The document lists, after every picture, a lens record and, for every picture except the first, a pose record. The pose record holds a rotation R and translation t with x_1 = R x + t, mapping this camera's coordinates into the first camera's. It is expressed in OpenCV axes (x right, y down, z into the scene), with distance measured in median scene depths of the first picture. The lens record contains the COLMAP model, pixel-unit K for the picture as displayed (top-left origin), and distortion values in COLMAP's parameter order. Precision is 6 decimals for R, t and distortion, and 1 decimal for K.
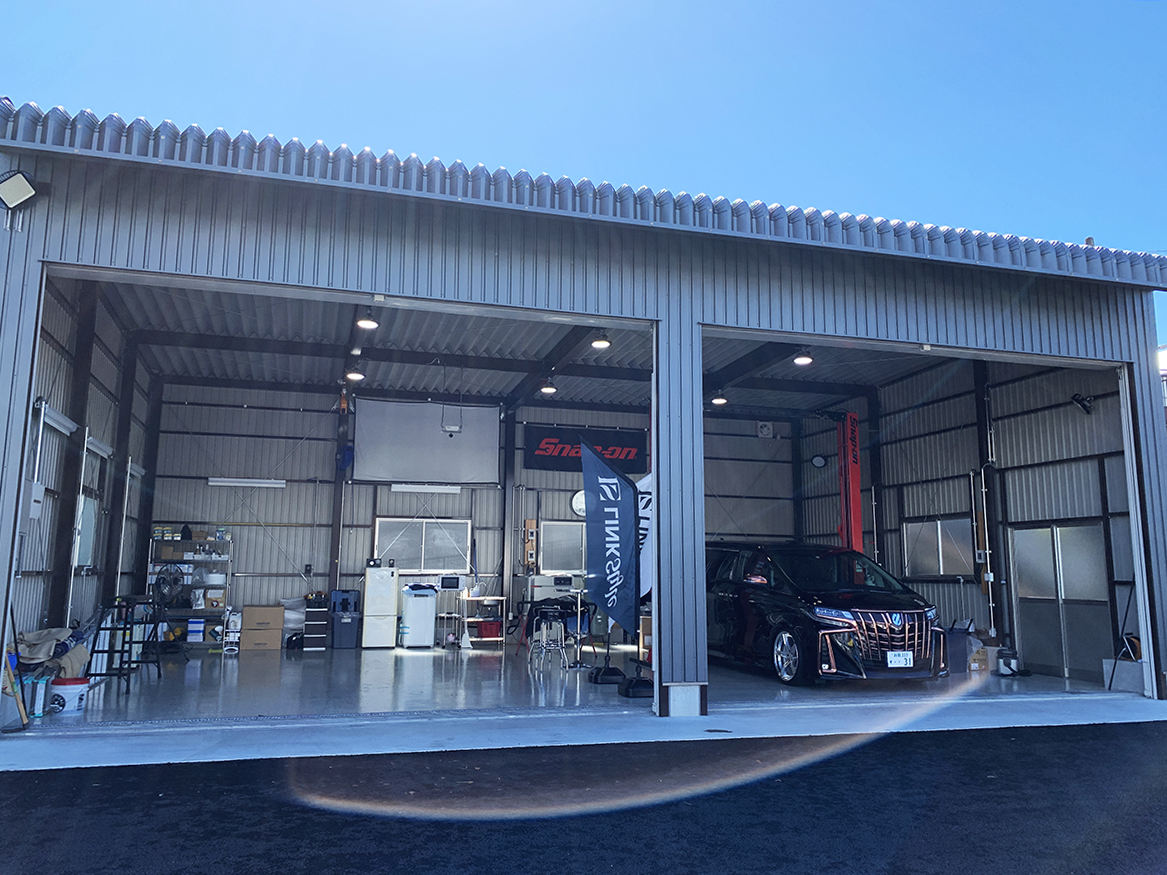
lens RADIAL K [[888.6, 0, 558.0], [0, 888.6, 432.7], [0, 0, 1]] dist [0.002109, -0.002015]
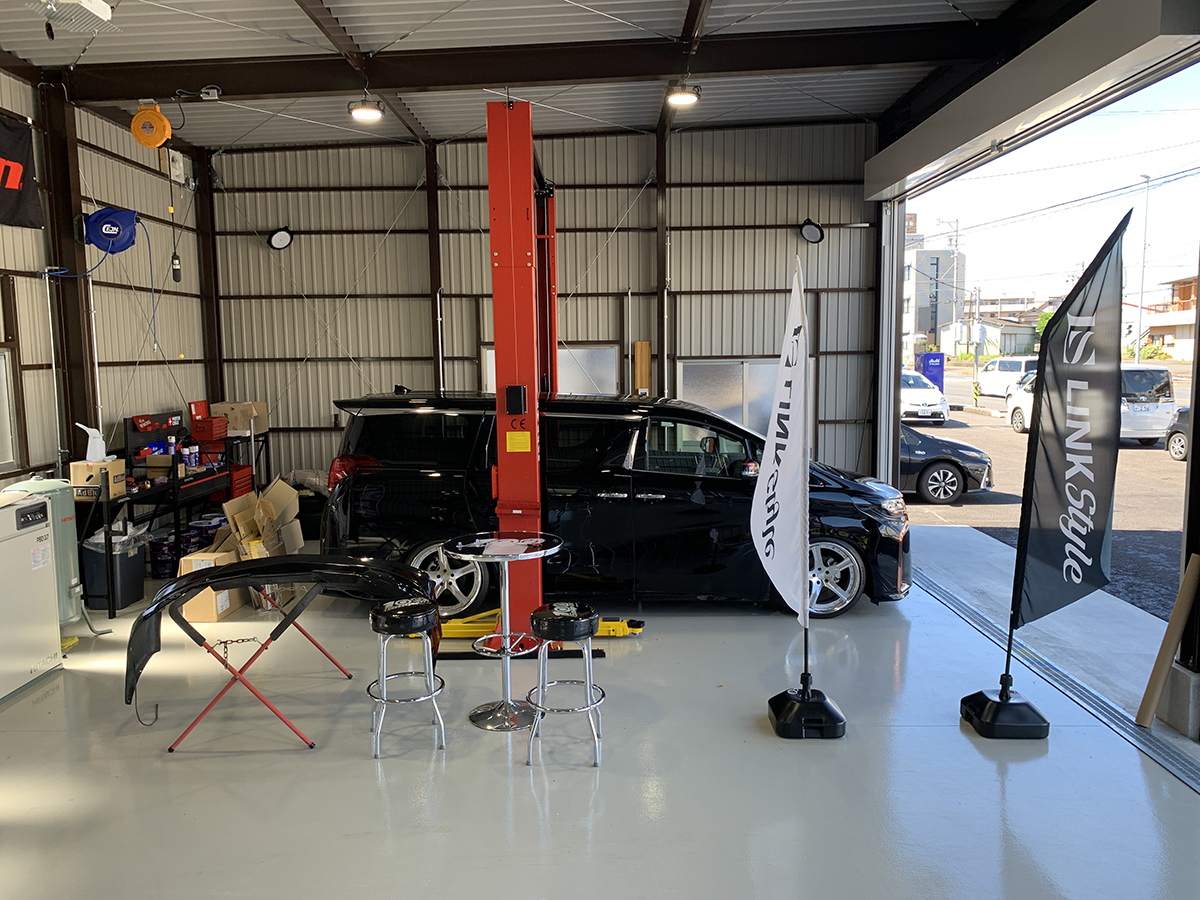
lens RADIAL K [[899.8, 0, 600.0], [0, 899.8, 450.0], [0, 0, 1]] dist [0.002109, -0.001462]
pose [[0.264392, -0.123040, 0.956534, -0.294927], [-0.134189, 0.977487, 0.162826, 0.049754], [-0.955034, -0.171406, 0.241929, 0.709145]]
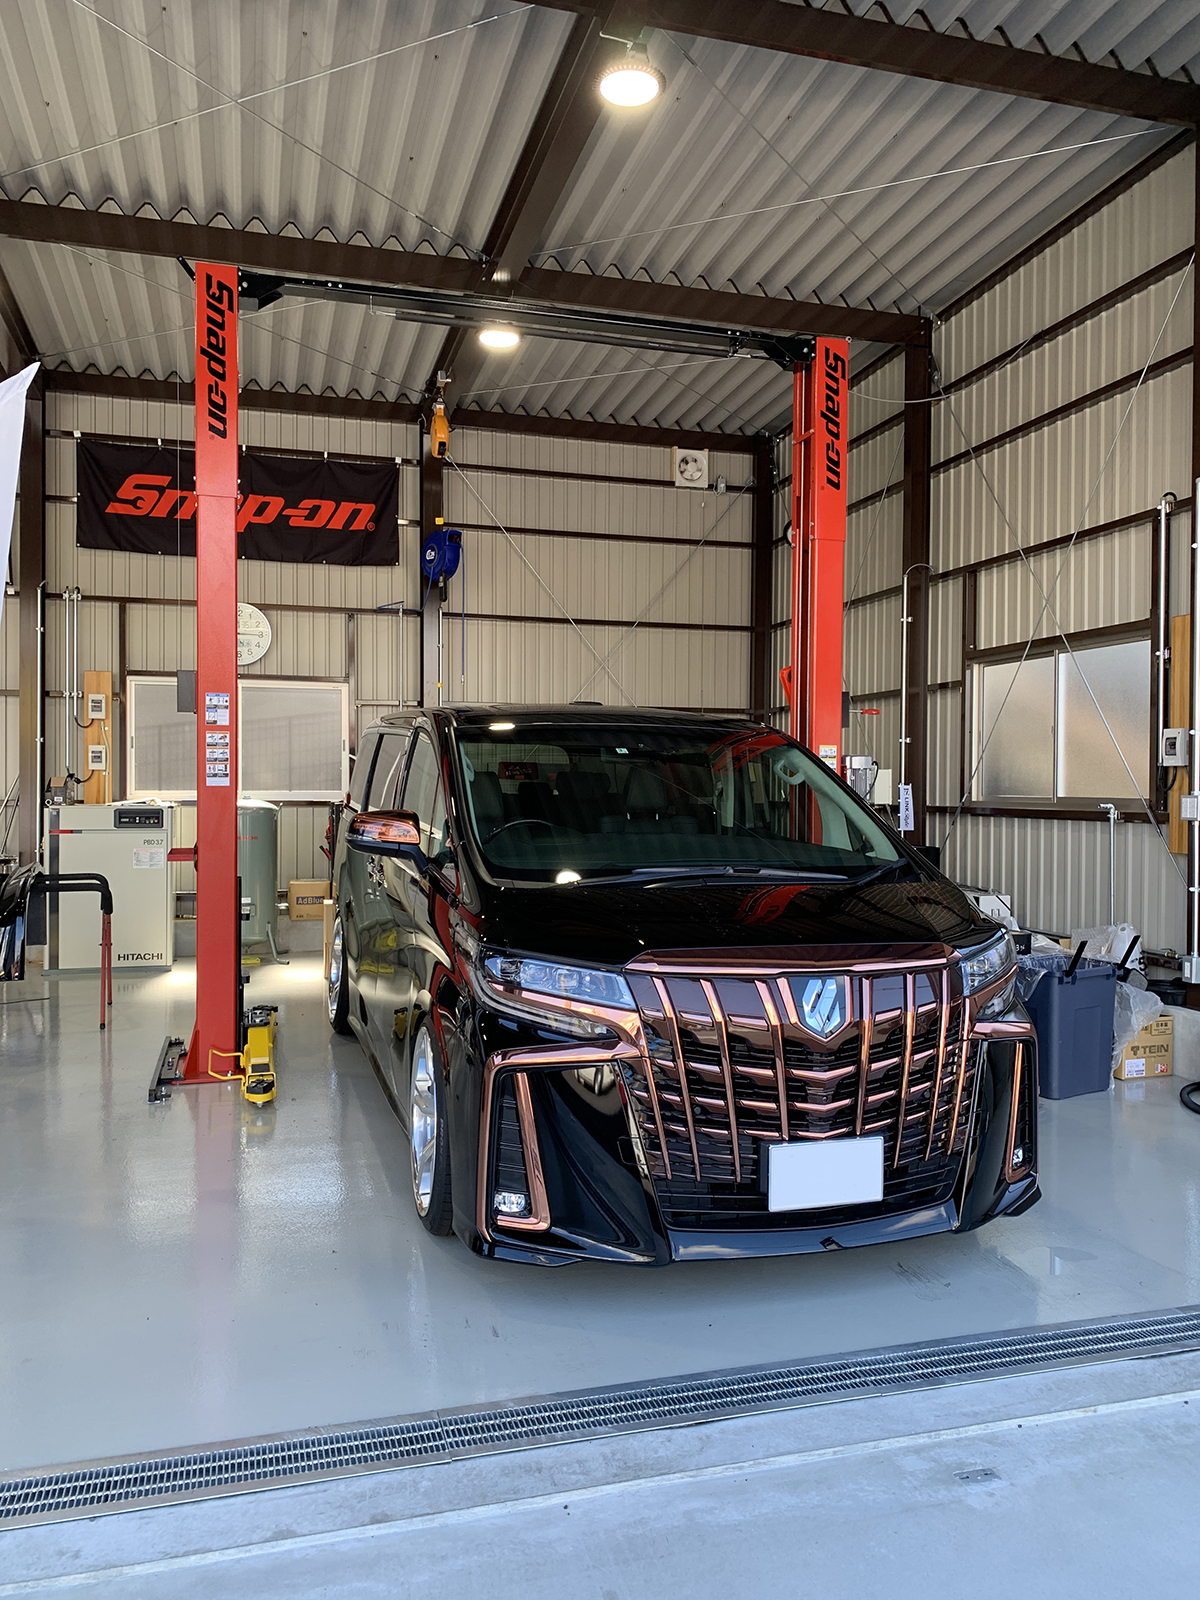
lens RADIAL K [[1199.8, 0, 600.0], [0, 1199.8, 800.0], [0, 0, 1]] dist [0.002109, -0.001462]
pose [[0.999848, -0.006663, 0.016109, 0.213609], [0.003879, 0.985942, 0.167042, 0.070365], [-0.016996, -0.166954, 0.985818, 0.470626]]
